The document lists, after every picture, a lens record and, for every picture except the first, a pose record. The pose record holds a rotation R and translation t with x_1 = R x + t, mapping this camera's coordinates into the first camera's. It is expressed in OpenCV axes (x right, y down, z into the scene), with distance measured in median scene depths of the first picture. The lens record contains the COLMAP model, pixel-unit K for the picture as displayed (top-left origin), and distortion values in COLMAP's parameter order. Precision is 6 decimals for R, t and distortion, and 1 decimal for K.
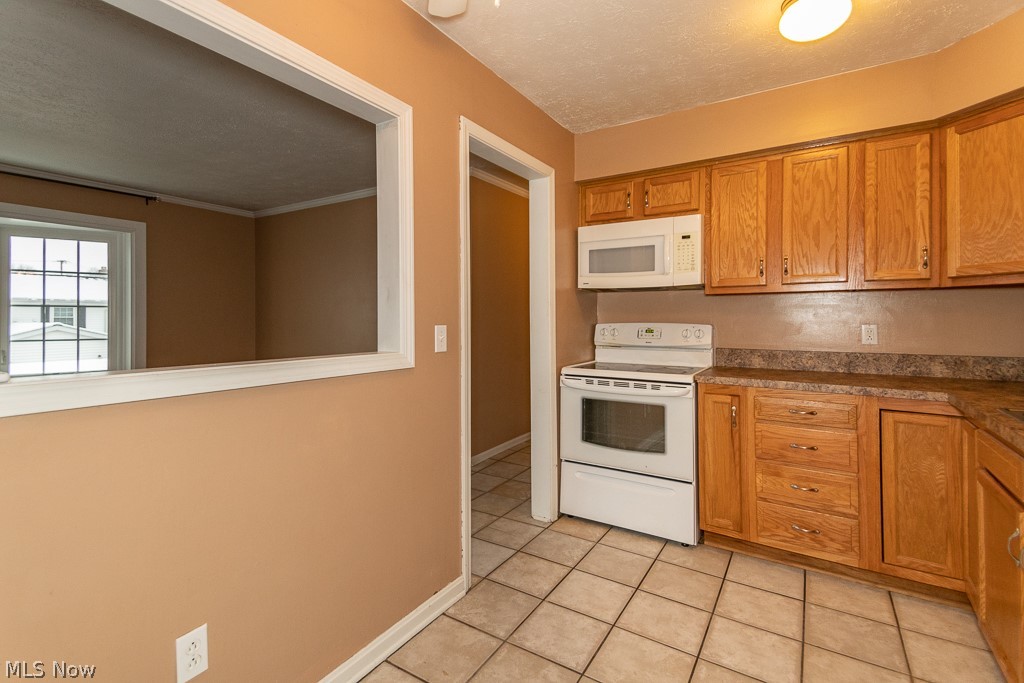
lens RADIAL K [[480.5, 0, 515.6], [0, 480.5, 318.1], [0, 0, 1]] dist [0.052026, -0.006958]
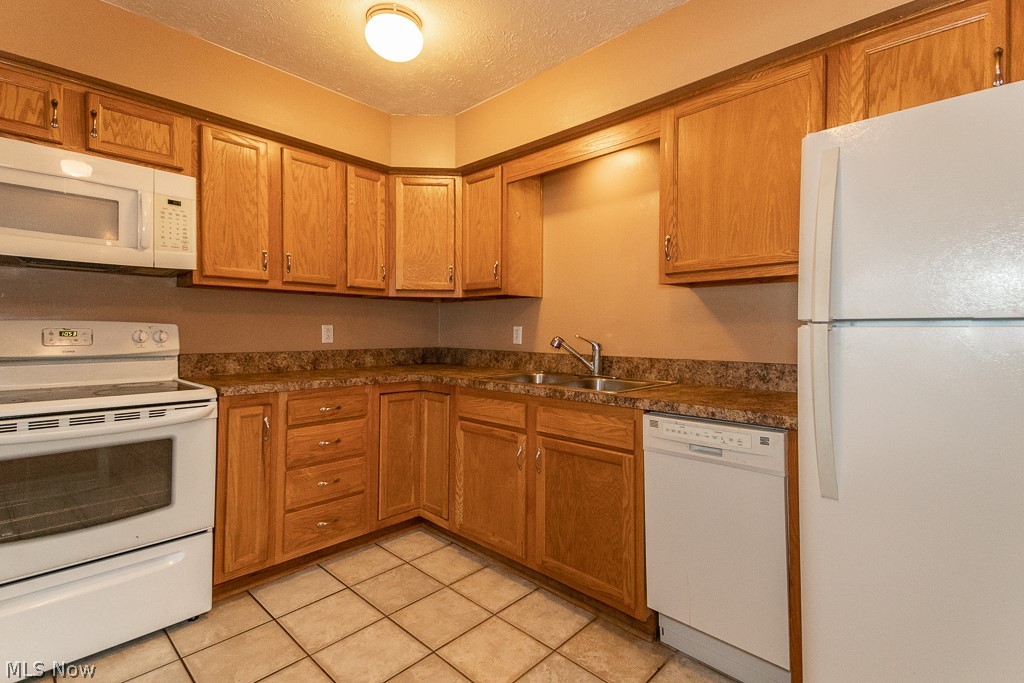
lens RADIAL K [[480.5, 0, 506.3], [0, 480.5, 329.3], [0, 0, 1]] dist [0.052026, -0.006958]
pose [[0.213395, 0.000844, 0.976966, -0.284599], [-0.013742, 0.999903, 0.002138, 0.015569], [-0.976869, -0.013882, 0.213386, 0.369083]]
